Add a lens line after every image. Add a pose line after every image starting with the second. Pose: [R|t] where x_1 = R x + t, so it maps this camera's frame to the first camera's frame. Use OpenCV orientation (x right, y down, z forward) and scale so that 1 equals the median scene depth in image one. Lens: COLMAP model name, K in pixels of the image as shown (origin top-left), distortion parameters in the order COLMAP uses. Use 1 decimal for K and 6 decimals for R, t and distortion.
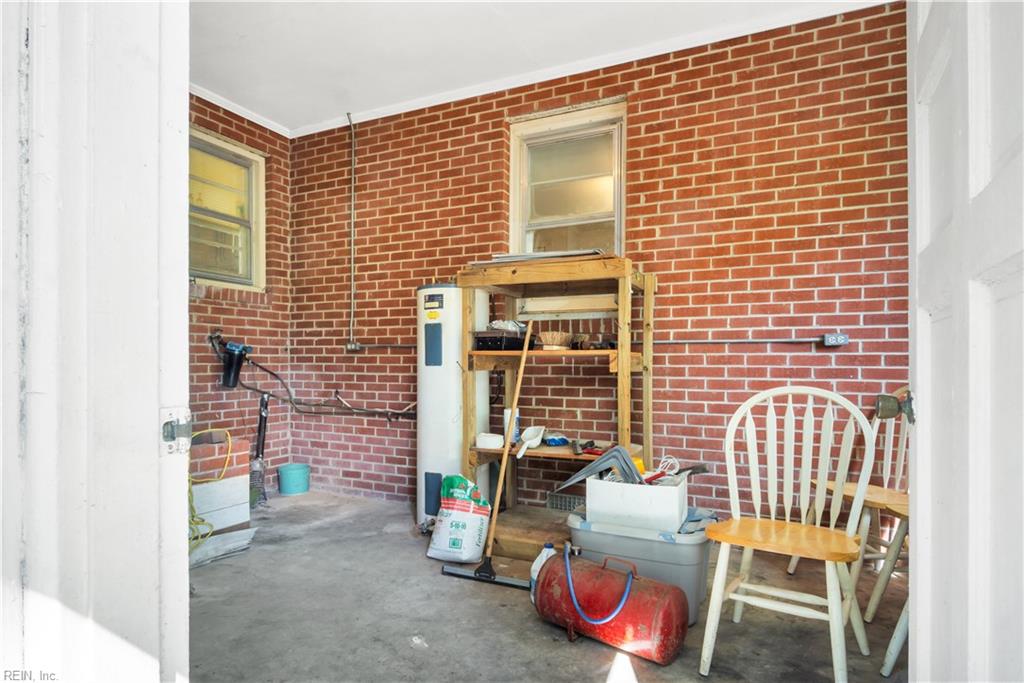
lens RADIAL K [[562.1, 0, 510.4], [0, 562.1, 362.8], [0, 0, 1]] dist [0.000432, -0.003275]
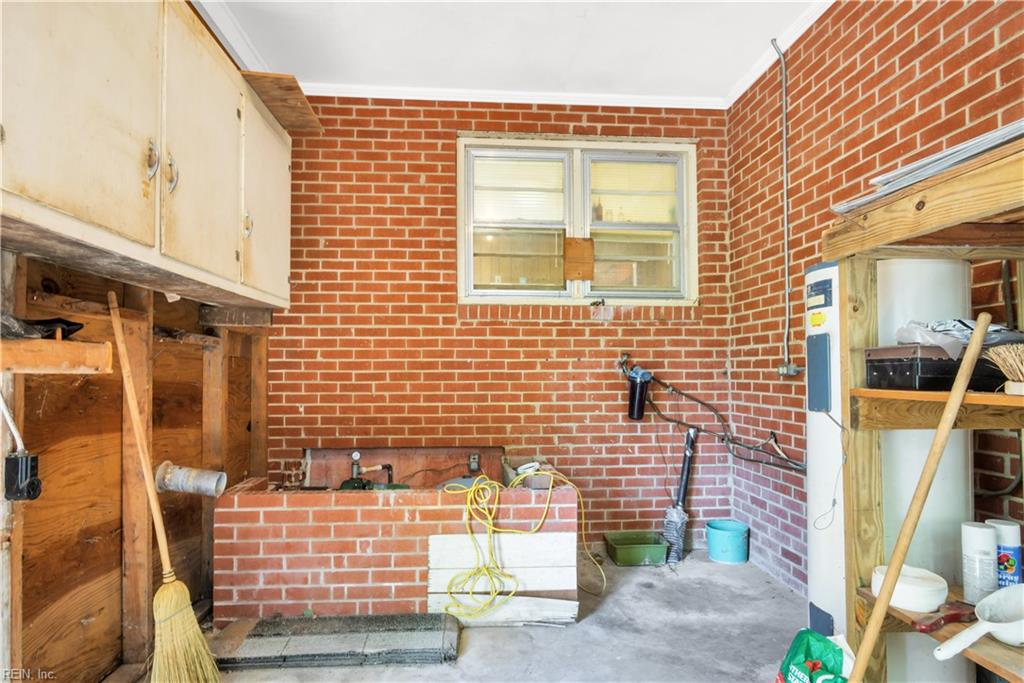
lens RADIAL K [[562.1, 0, 509.7], [0, 562.1, 359.7], [0, 0, 1]] dist [0.000432, -0.003275]
pose [[0.489188, -0.022534, -0.871887, 0.153005], [0.001967, 0.999692, -0.024734, -0.025147], [0.872176, 0.010384, 0.489081, 0.365434]]
